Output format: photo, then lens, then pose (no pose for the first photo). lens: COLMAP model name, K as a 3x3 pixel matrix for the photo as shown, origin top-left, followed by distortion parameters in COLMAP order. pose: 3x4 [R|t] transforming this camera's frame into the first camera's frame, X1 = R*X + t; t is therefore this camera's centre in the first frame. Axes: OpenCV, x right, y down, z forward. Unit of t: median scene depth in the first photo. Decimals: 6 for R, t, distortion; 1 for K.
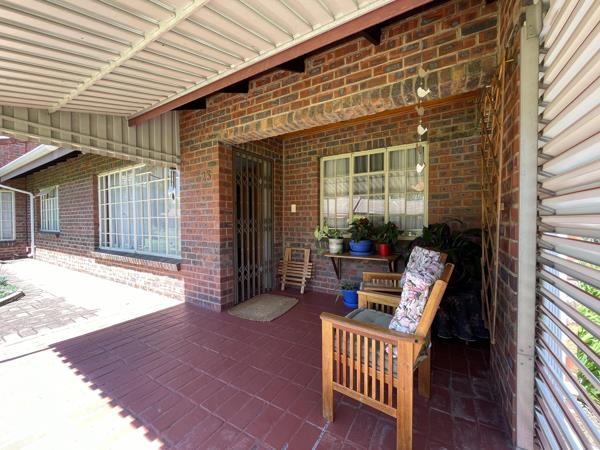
lens RADIAL K [[239.4, 0, 299.0], [0, 239.4, 224.9], [0, 0, 1]] dist [0.002747, -0.000148]
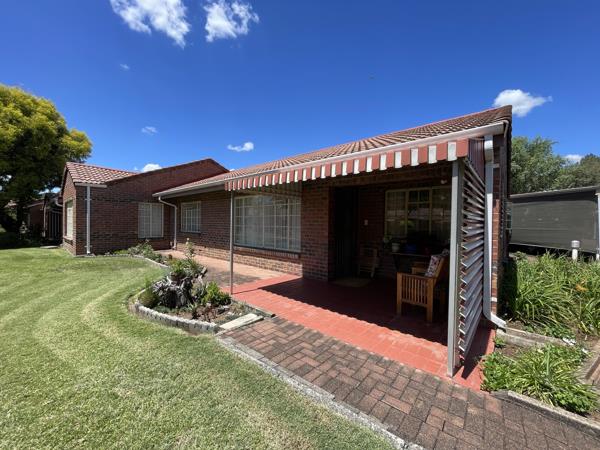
lens RADIAL K [[240.7, 0, 300.0], [0, 240.7, 225.0], [0, 0, 1]] dist [-0.000698, -0.001663]
pose [[0.984173, 0.020057, -0.176074, -0.205517], [-0.022217, 0.999700, -0.010304, -0.033159], [0.175814, 0.014053, 0.984323, -0.727364]]
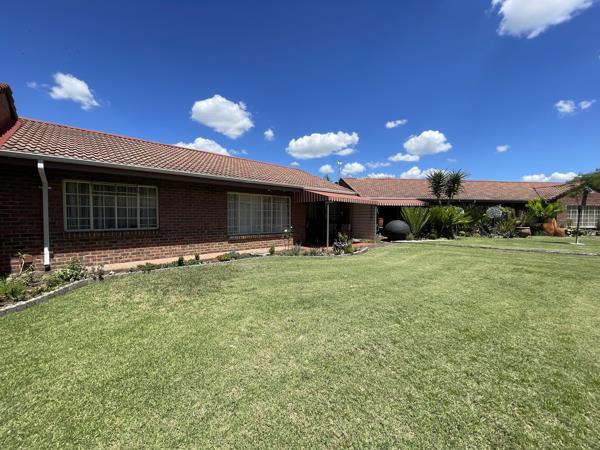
lens RADIAL K [[239.4, 0, 299.0], [0, 239.4, 224.9], [0, 0, 1]] dist [0.002747, -0.000148]
pose [[0.273964, -0.023536, 0.961452, -3.590183], [0.014331, 0.999689, 0.020388, -0.005407], [-0.961633, 0.008193, 0.274216, 0.067661]]
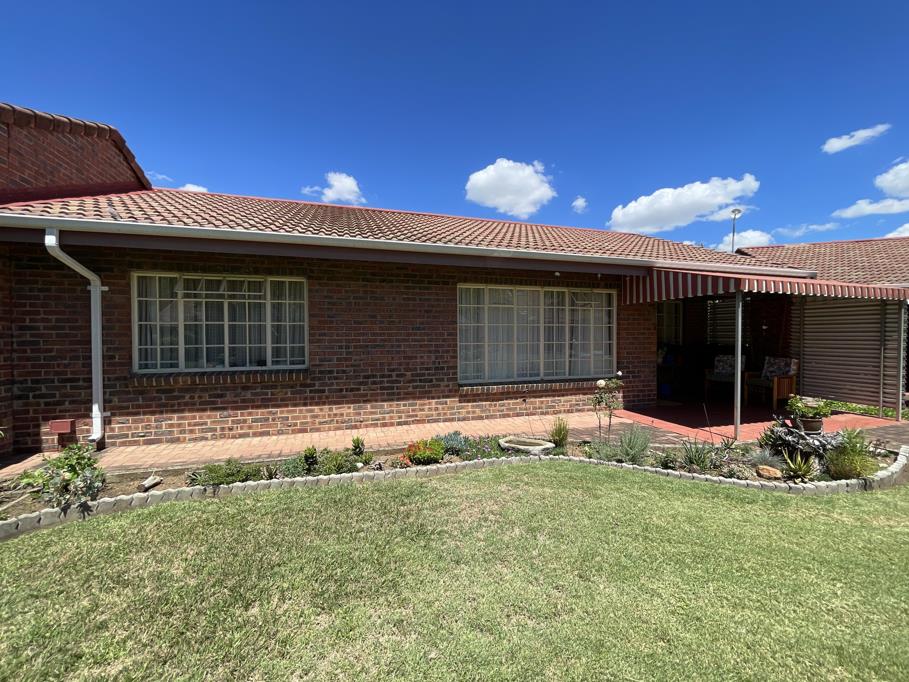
lens RADIAL K [[362.7, 0, 453.0], [0, 362.7, 340.8], [0, 0, 1]] dist [0.002747, -0.000148]
pose [[0.668881, -0.008713, 0.743318, -2.582190], [0.011420, 0.999934, 0.001444, -0.054334], [-0.743281, 0.007522, 0.668937, 0.400095]]
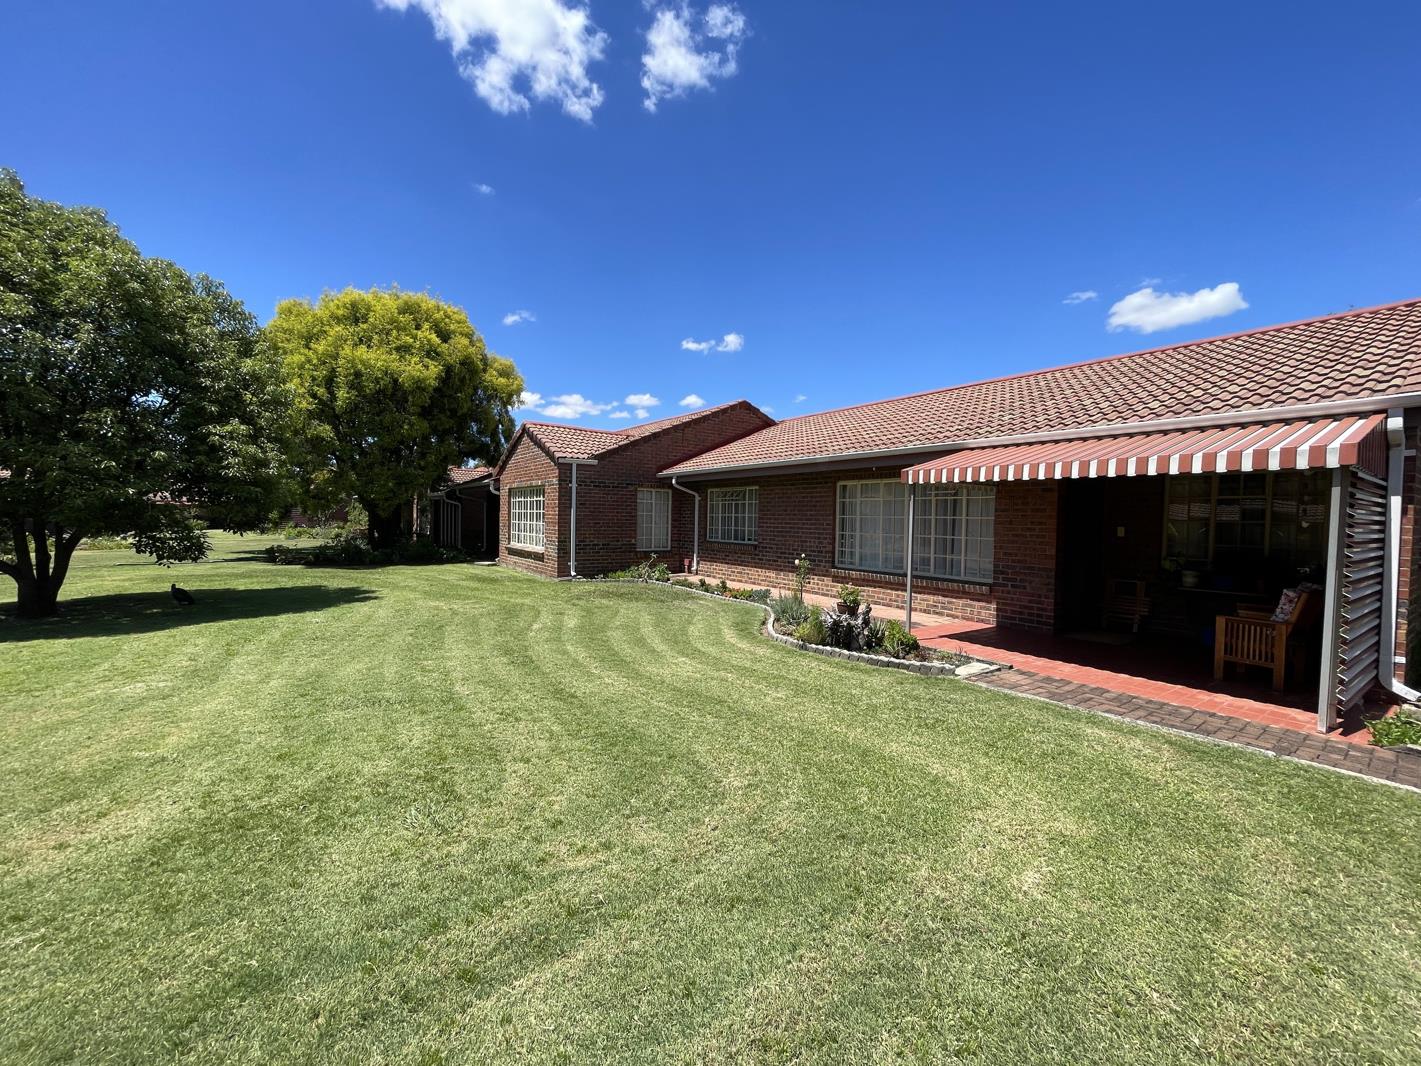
lens RADIAL K [[570.2, 0, 710.5], [0, 570.2, 533.0], [0, 0, 1]] dist [-0.000698, -0.001663]
pose [[0.915515, 0.034937, -0.400763, -0.648845], [-0.033344, 0.999384, 0.010950, -0.046807], [0.400899, 0.003338, 0.916116, -1.674837]]
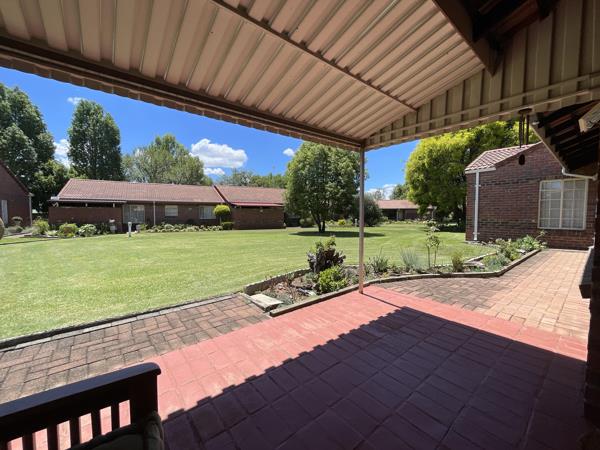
lens RADIAL K [[239.4, 0, 299.0], [0, 239.4, 224.9], [0, 0, 1]] dist [0.002747, -0.000148]
pose [[-0.341496, 0.048929, -0.938609, 0.191717], [-0.012588, 0.998316, 0.056621, 0.013434], [0.939799, 0.031151, -0.340306, 0.620106]]
